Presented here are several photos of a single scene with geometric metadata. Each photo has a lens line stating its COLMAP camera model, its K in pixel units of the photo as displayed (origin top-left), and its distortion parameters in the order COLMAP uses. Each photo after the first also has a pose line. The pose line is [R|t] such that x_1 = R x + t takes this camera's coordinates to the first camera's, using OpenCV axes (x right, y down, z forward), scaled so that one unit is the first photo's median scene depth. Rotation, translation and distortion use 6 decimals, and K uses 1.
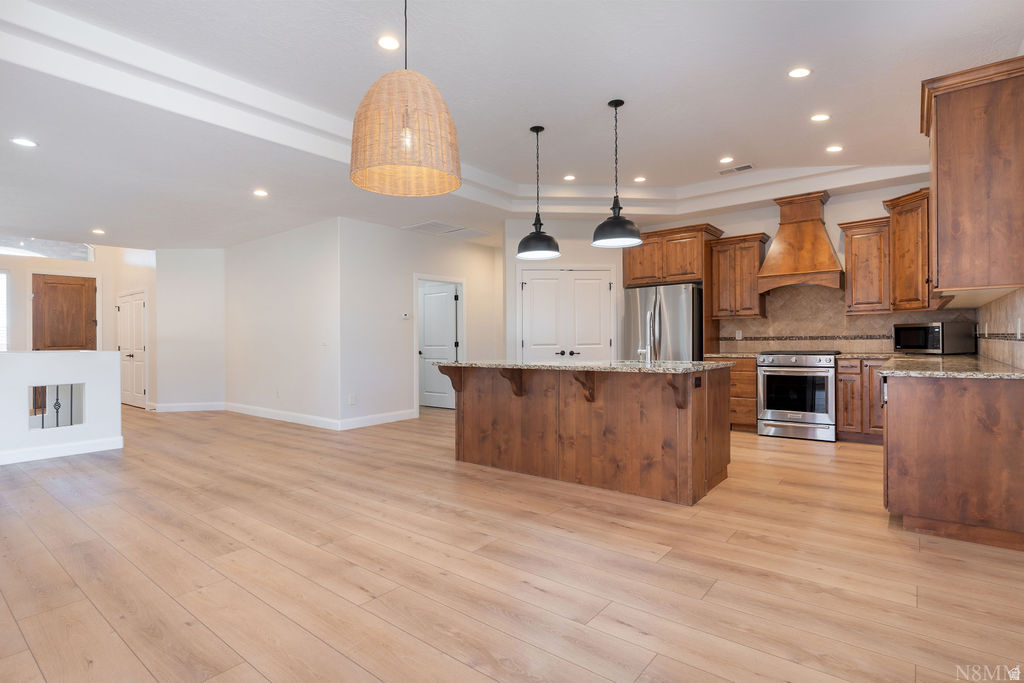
lens RADIAL K [[552.8, 0, 510.8], [0, 552.8, 340.5], [0, 0, 1]] dist [0.007955, 0.000705]
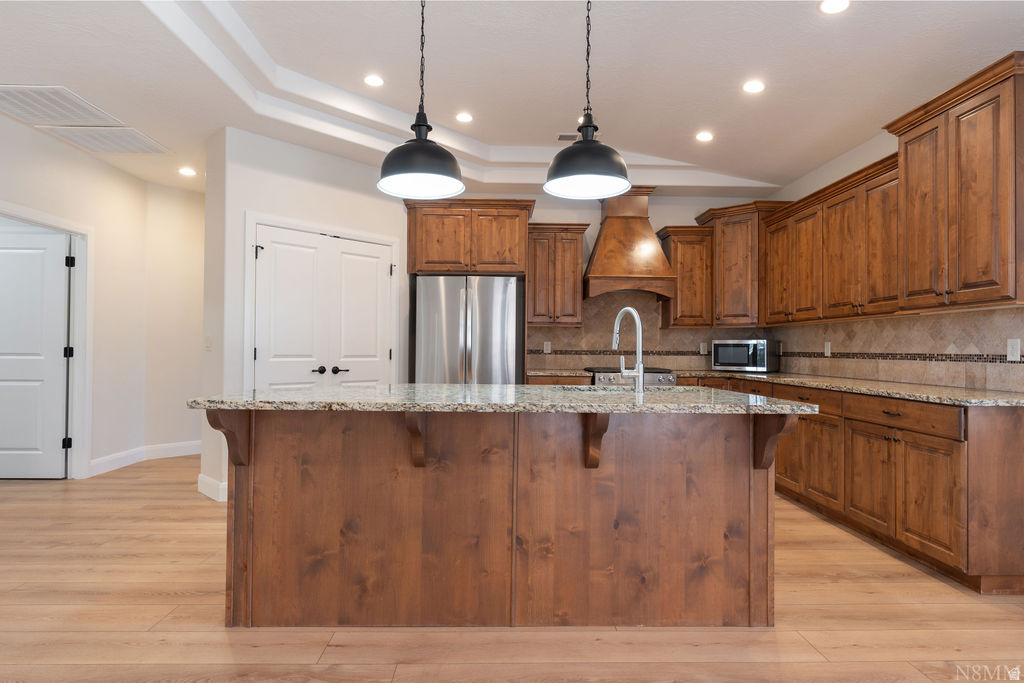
lens RADIAL K [[577.9, 0, 510.5], [0, 577.9, 347.6], [0, 0, 1]] dist [-0.000493, 0.001861]
pose [[0.745135, 0.022170, 0.666545, -0.254715], [-0.019184, 0.999746, -0.011807, 0.001865], [-0.666637, -0.003989, 0.745372, 0.557160]]
